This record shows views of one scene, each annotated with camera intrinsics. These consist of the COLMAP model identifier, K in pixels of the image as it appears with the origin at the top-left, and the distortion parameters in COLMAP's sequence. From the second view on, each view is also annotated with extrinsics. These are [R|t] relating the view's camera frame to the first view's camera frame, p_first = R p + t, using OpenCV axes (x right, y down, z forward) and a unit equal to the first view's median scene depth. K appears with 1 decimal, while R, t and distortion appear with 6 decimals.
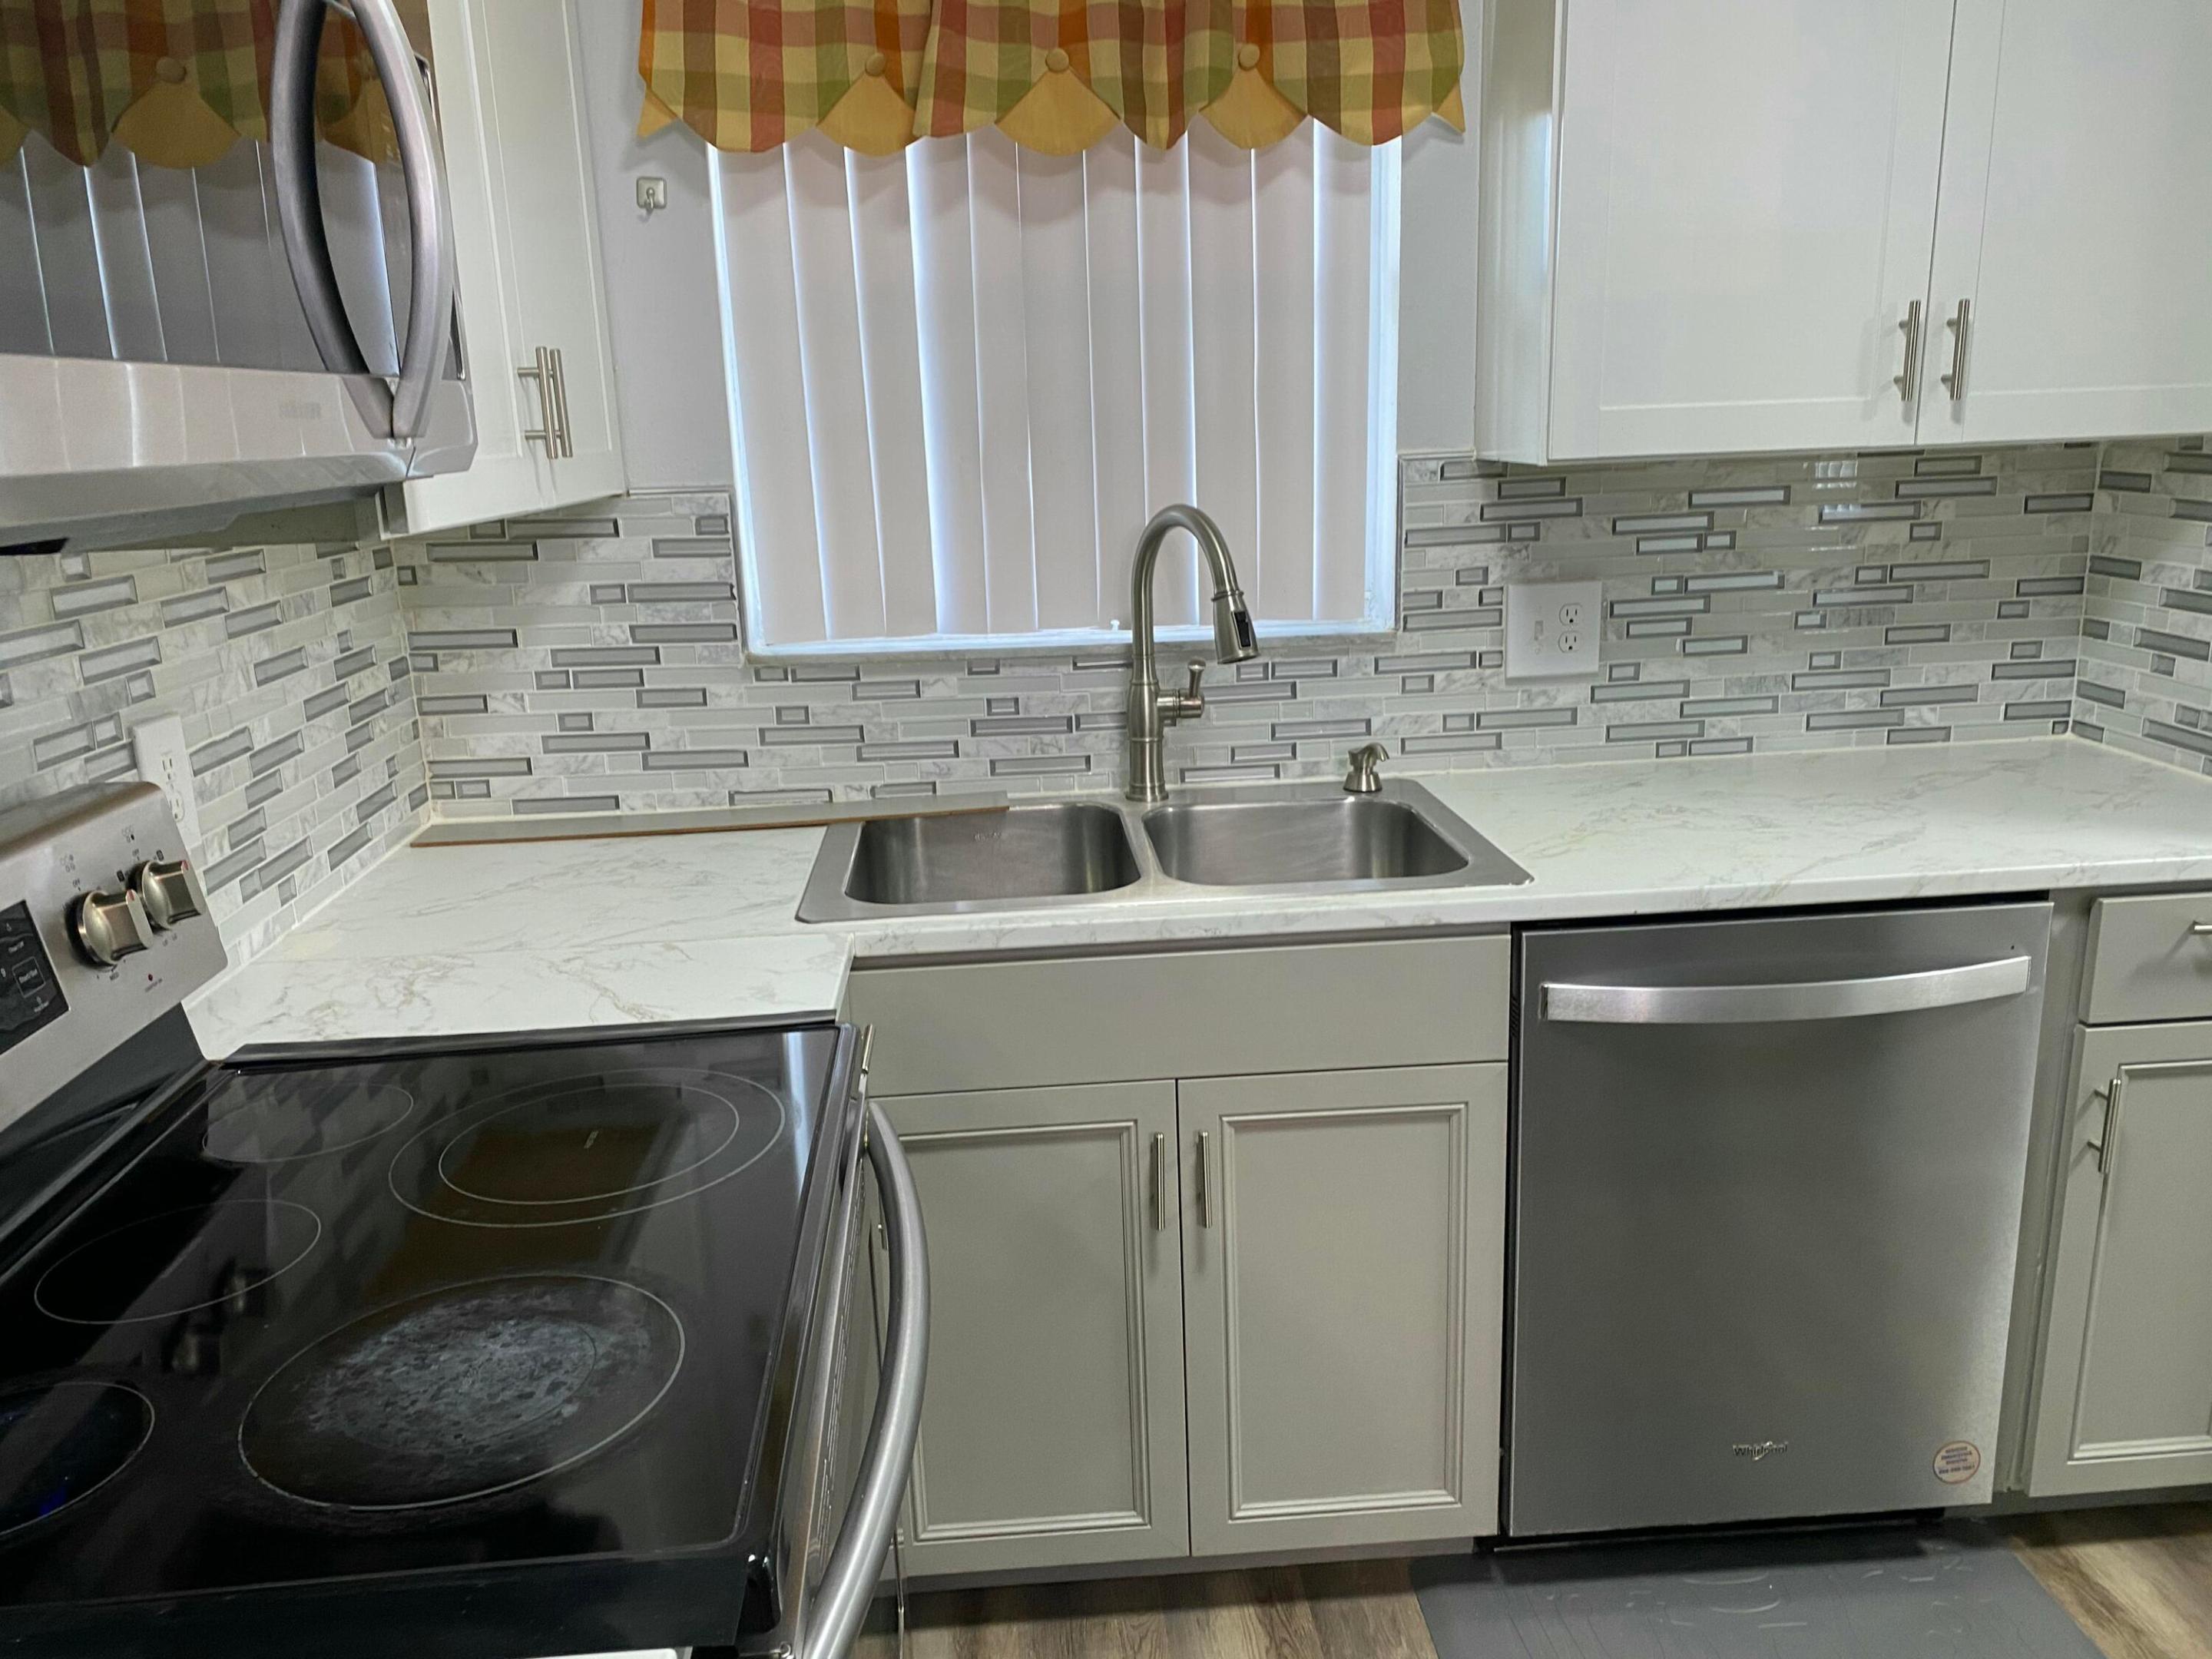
lens RADIAL K [[1683.3, 0, 1096.5], [0, 1683.3, 848.4], [0, 0, 1]] dist [0.052147, -0.062923]
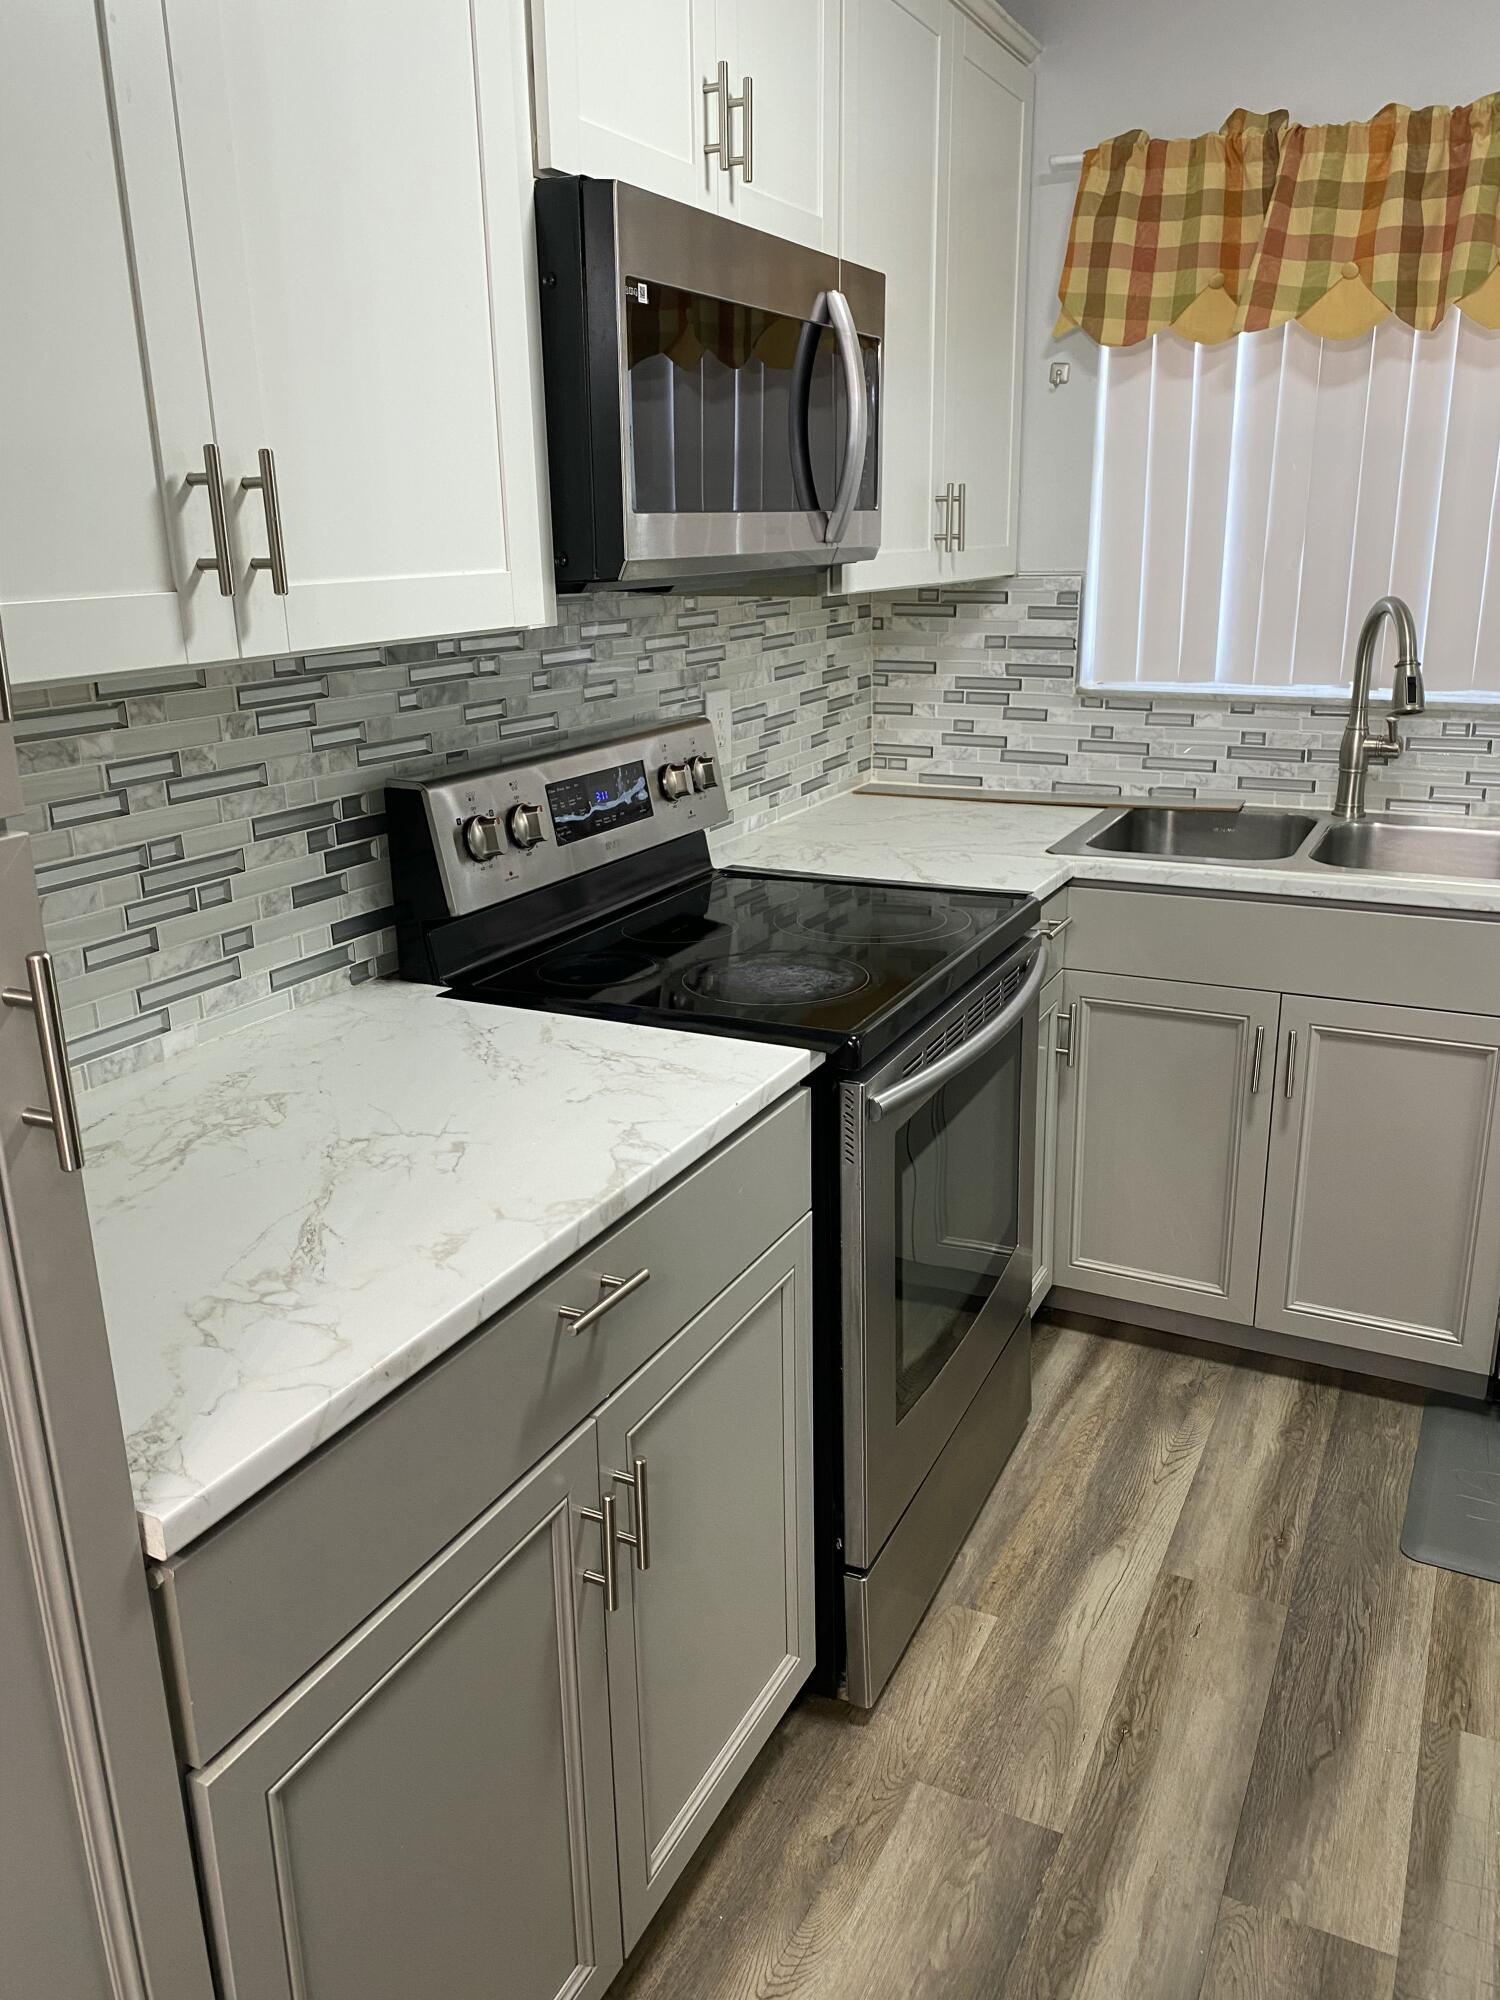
lens RADIAL K [[1522.0, 0, 756.8], [0, 1522.0, 993.9], [0, 0, 1]] dist [0.052147, -0.062923]
pose [[0.865032, 0.168220, -0.472675, 0.251854], [-0.140070, 0.985628, 0.094435, 0.067718], [0.481768, -0.015482, 0.876162, -0.344212]]
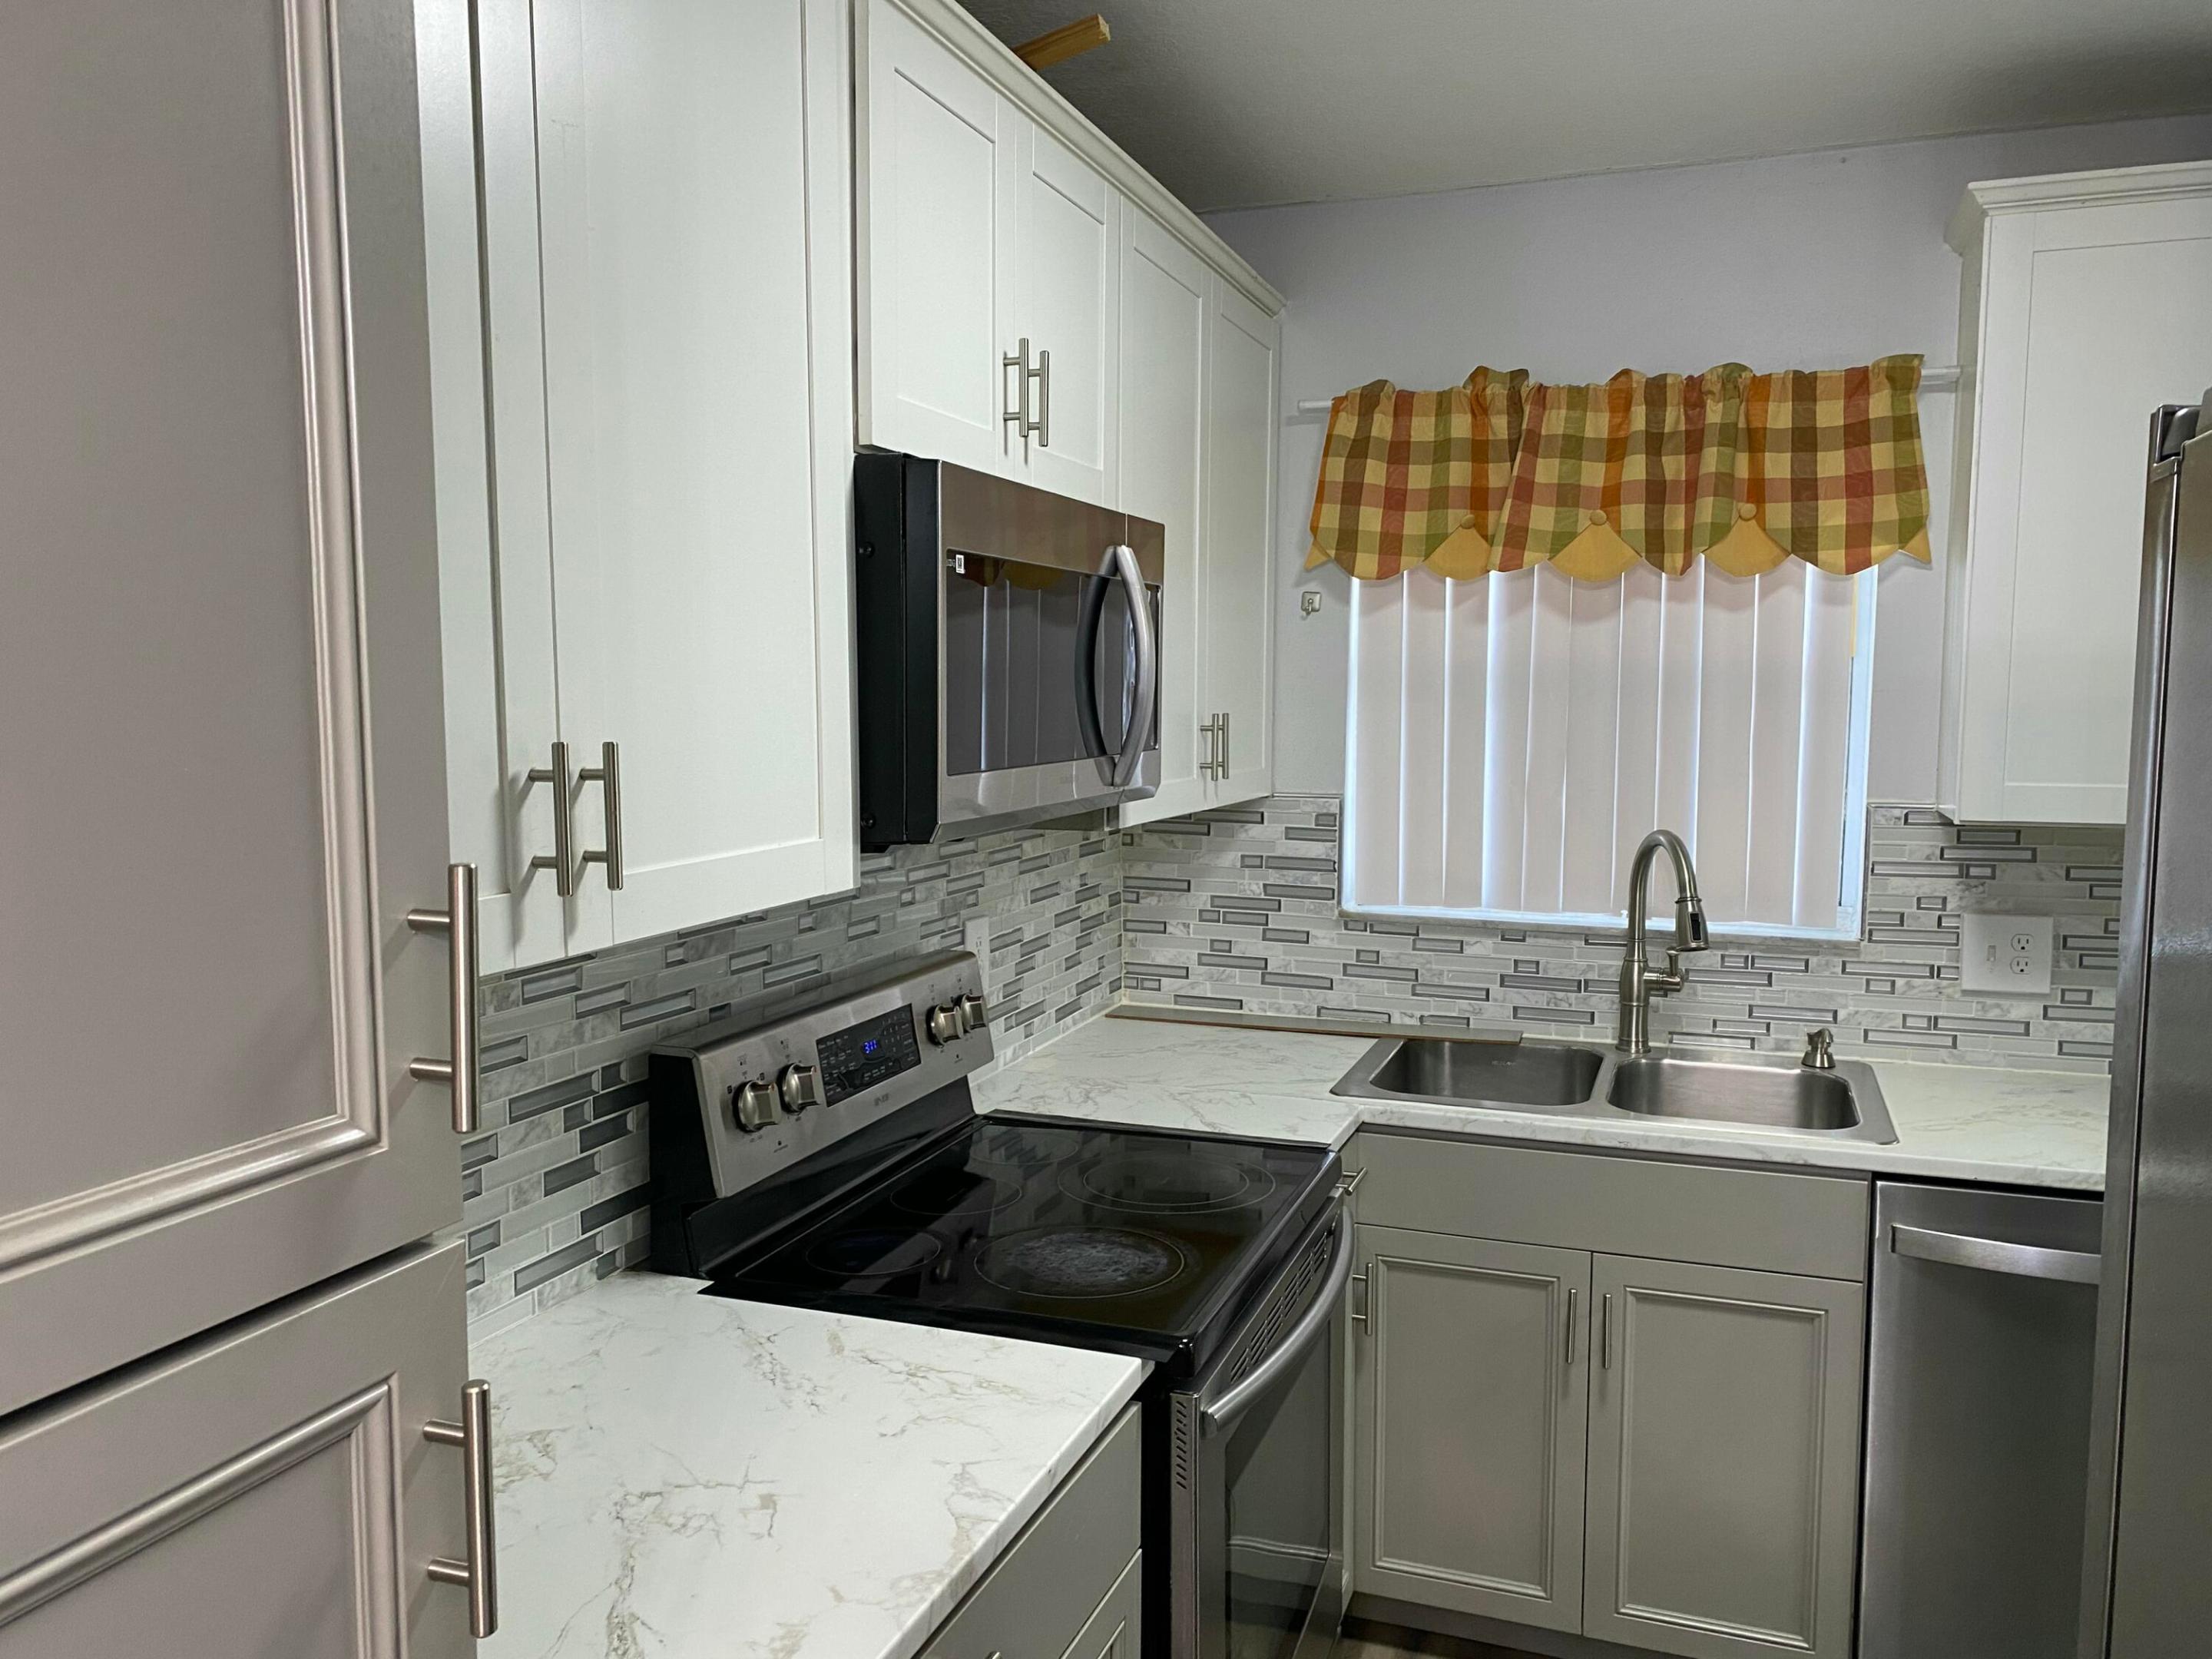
lens RADIAL K [[1683.3, 0, 1089.2], [0, 1683.3, 842.9], [0, 0, 1]] dist [0.052147, -0.062923]
pose [[0.908992, 0.076697, -0.409697, 0.191116], [-0.137289, 0.983168, -0.120549, 0.030569], [0.393556, 0.165825, 0.904221, -0.398762]]
